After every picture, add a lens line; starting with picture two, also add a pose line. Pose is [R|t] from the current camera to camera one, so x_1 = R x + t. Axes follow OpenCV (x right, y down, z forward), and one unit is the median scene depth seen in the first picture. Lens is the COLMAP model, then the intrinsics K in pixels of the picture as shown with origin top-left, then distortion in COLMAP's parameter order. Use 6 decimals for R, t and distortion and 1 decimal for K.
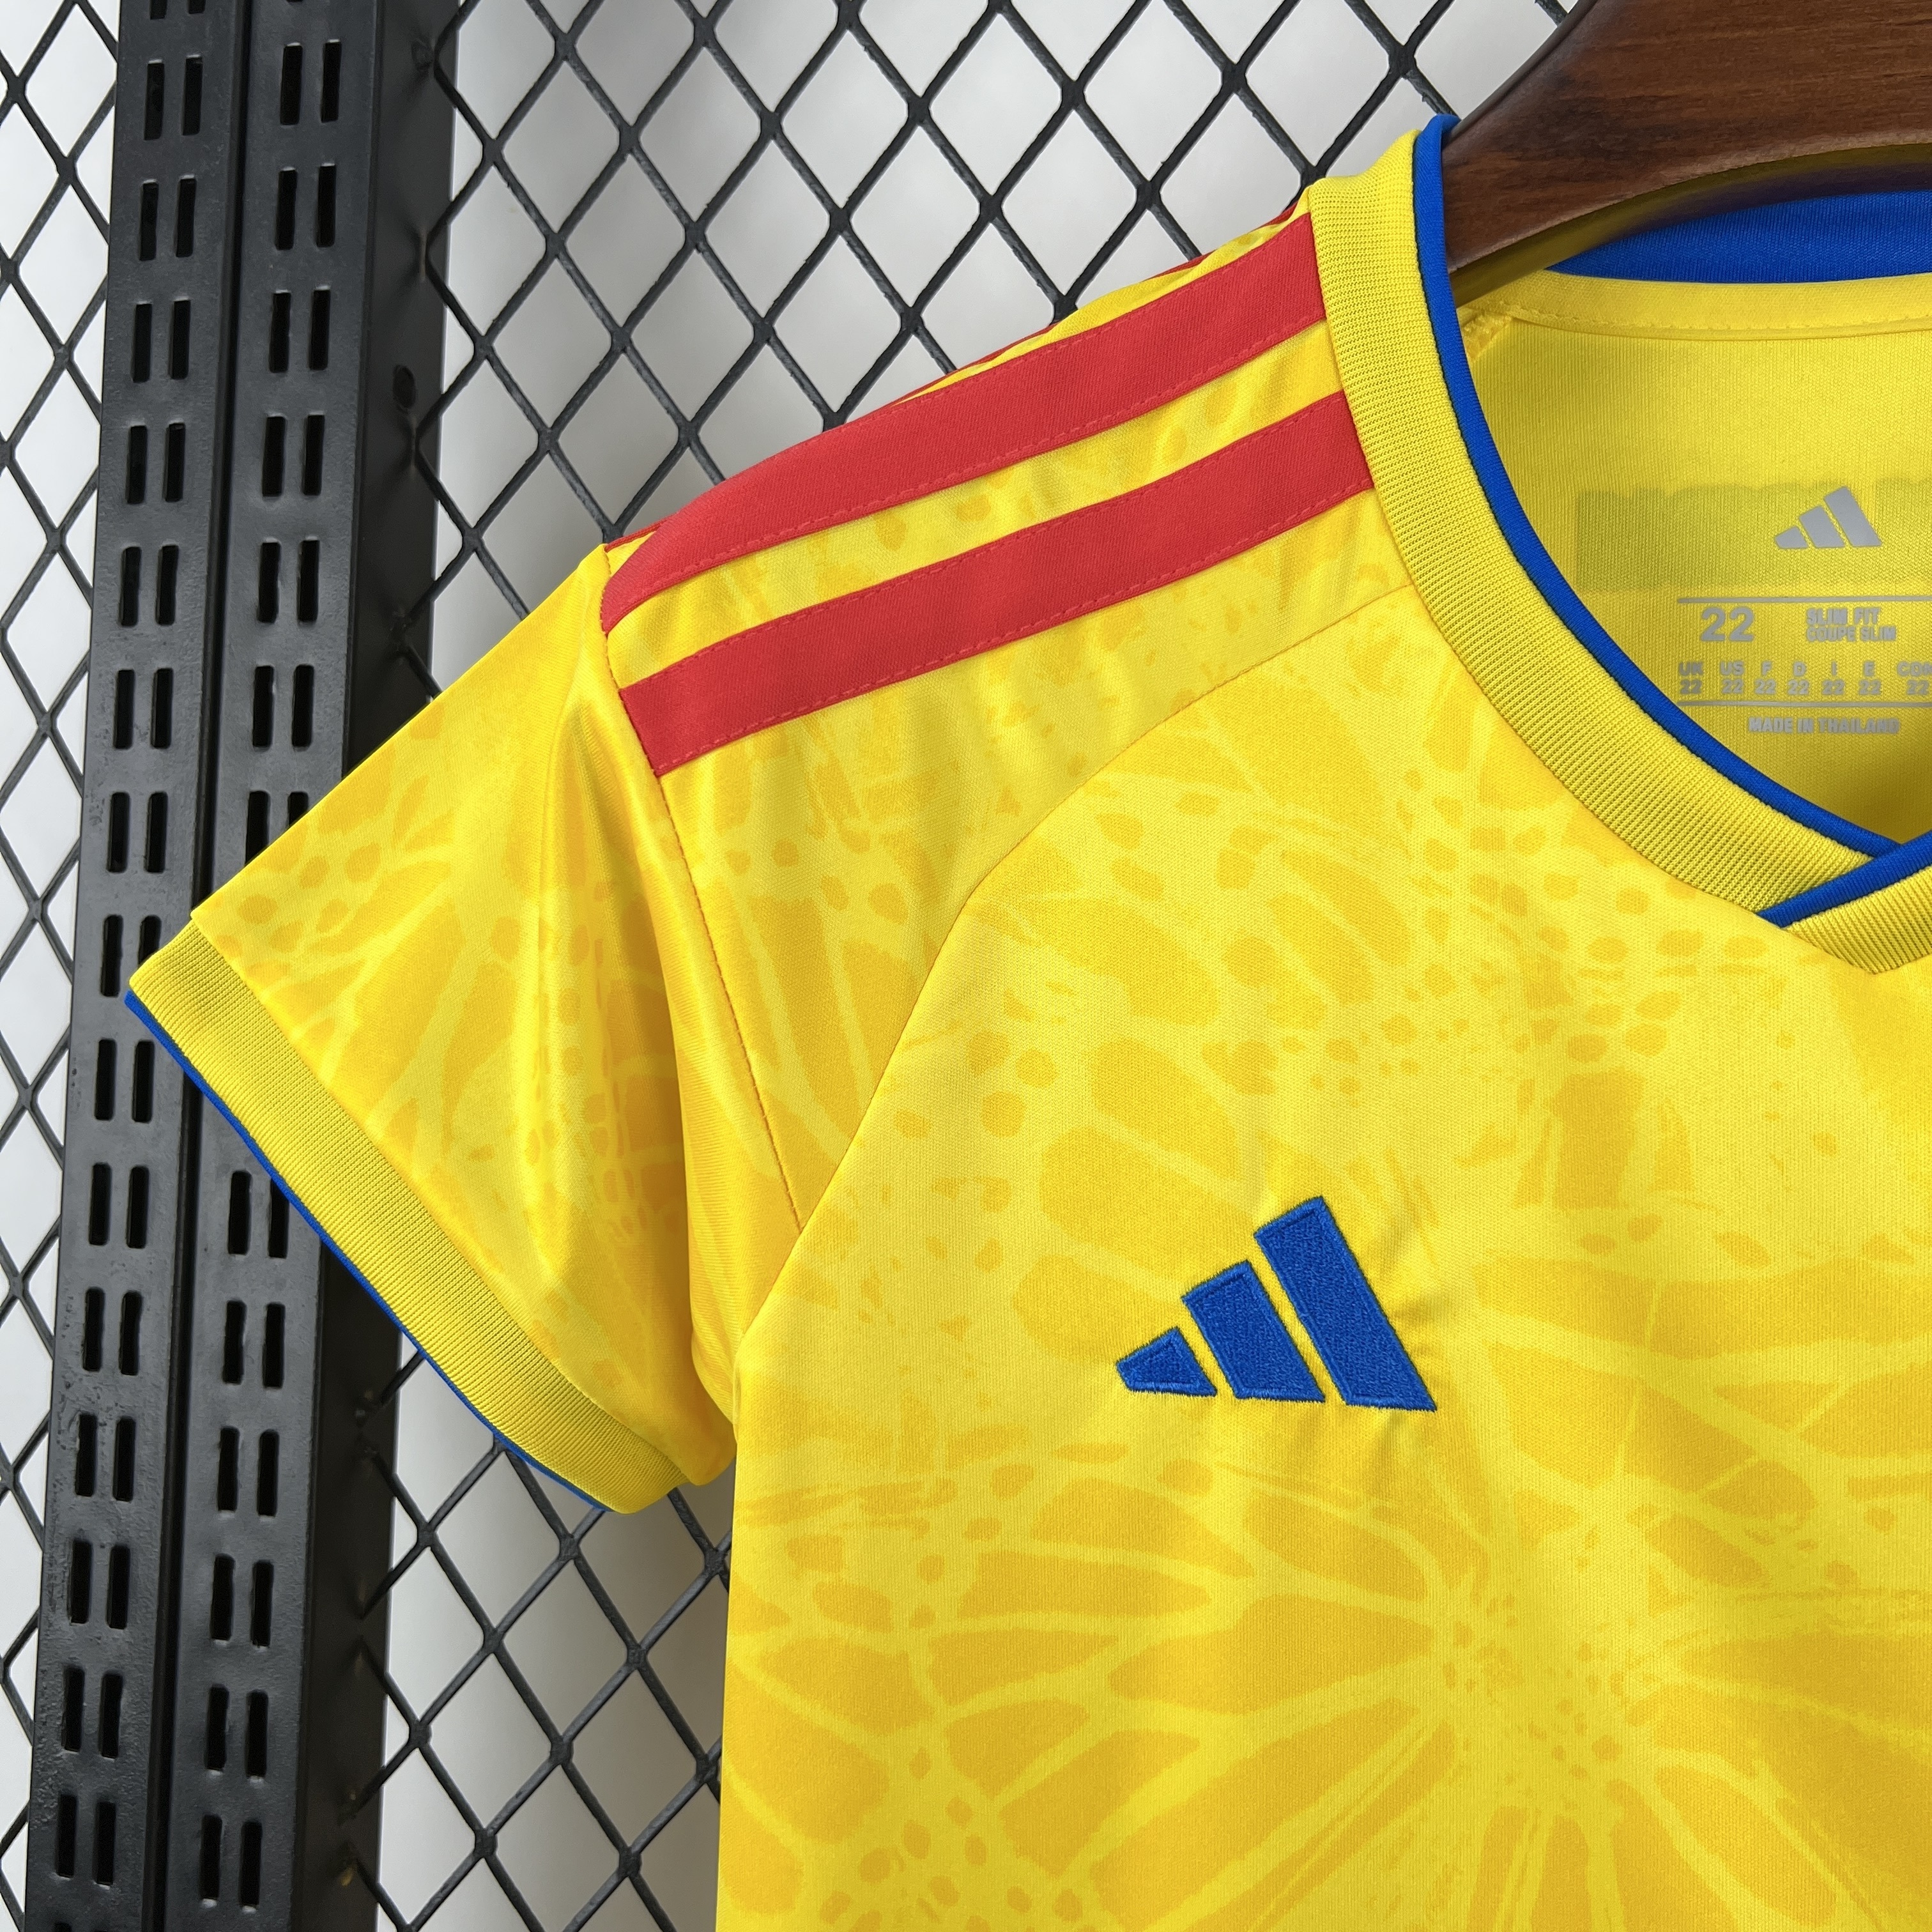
lens RADIAL K [[1988.2, 0, 966.0], [0, 1988.2, 966.0], [0, 0, 1]] dist [0.041940, -0.040148]
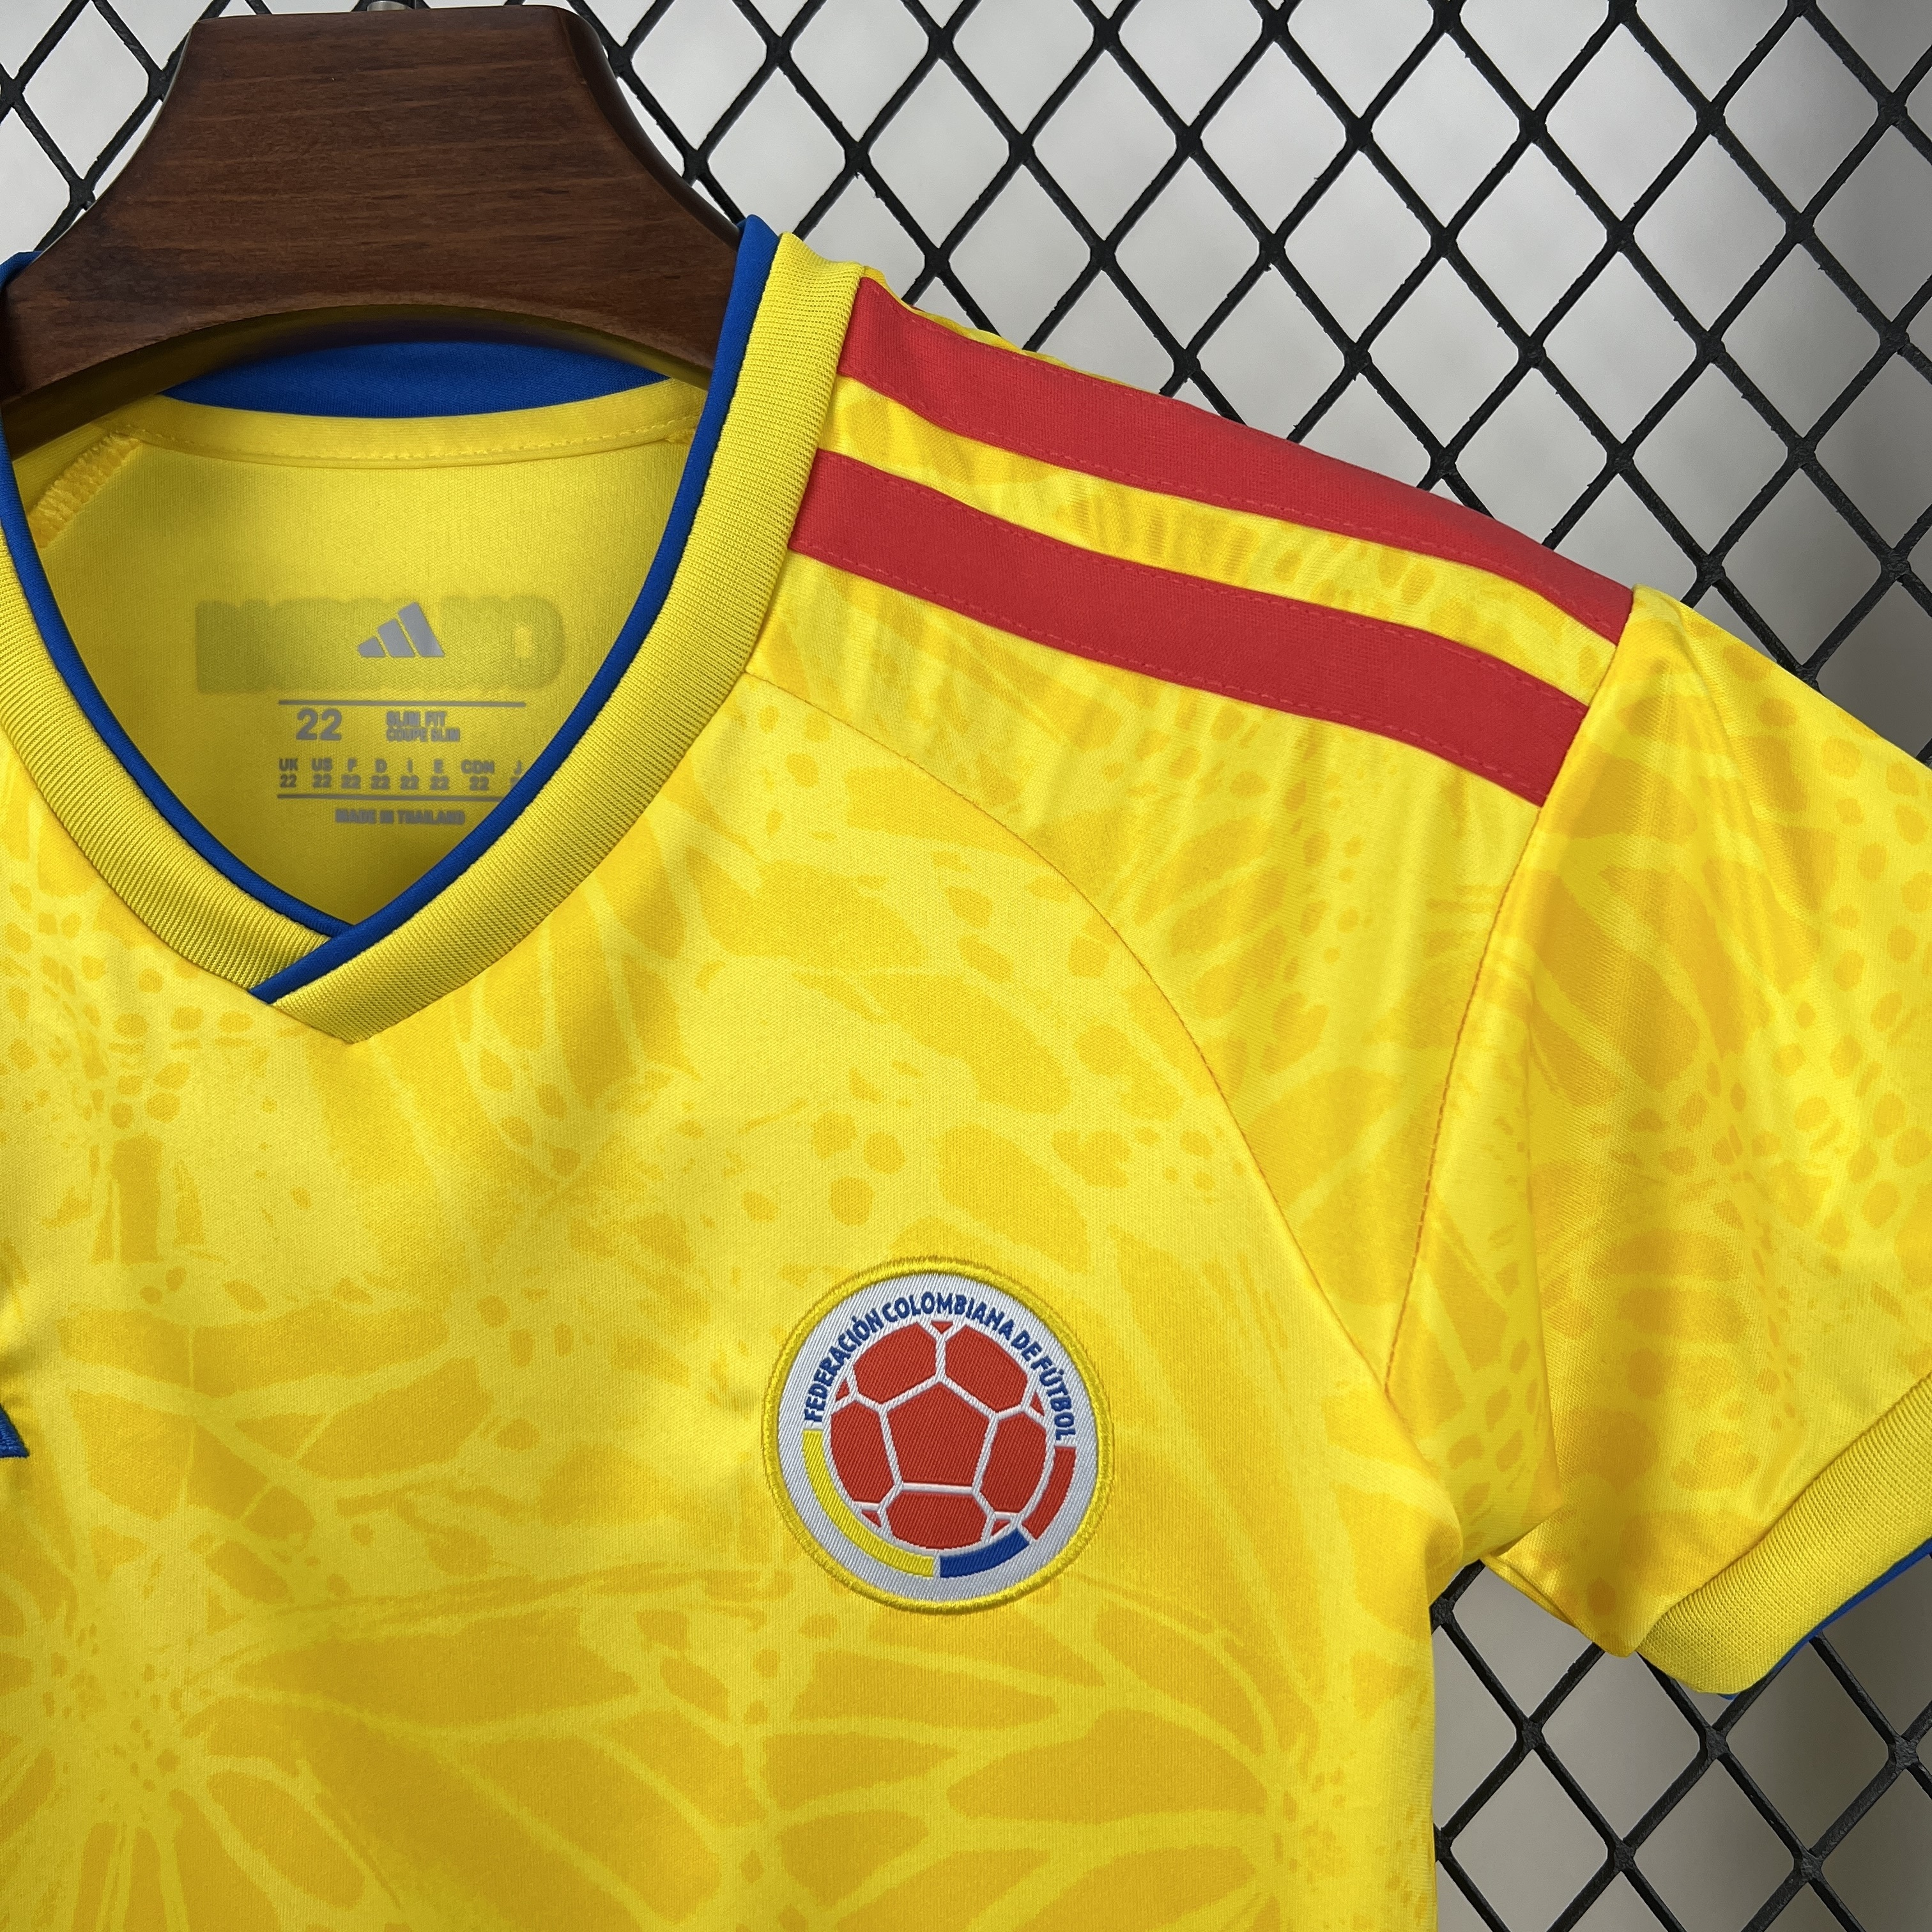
lens RADIAL K [[1957.3, 0, 961.6], [0, 1957.3, 972.1], [0, 0, 1]] dist [0.007427, 0.024309]
pose [[0.988662, -0.014394, 0.149469, 0.573572], [0.016507, 0.999780, -0.012907, -0.014922], [-0.149250, 0.015228, 0.988682, -0.119084]]
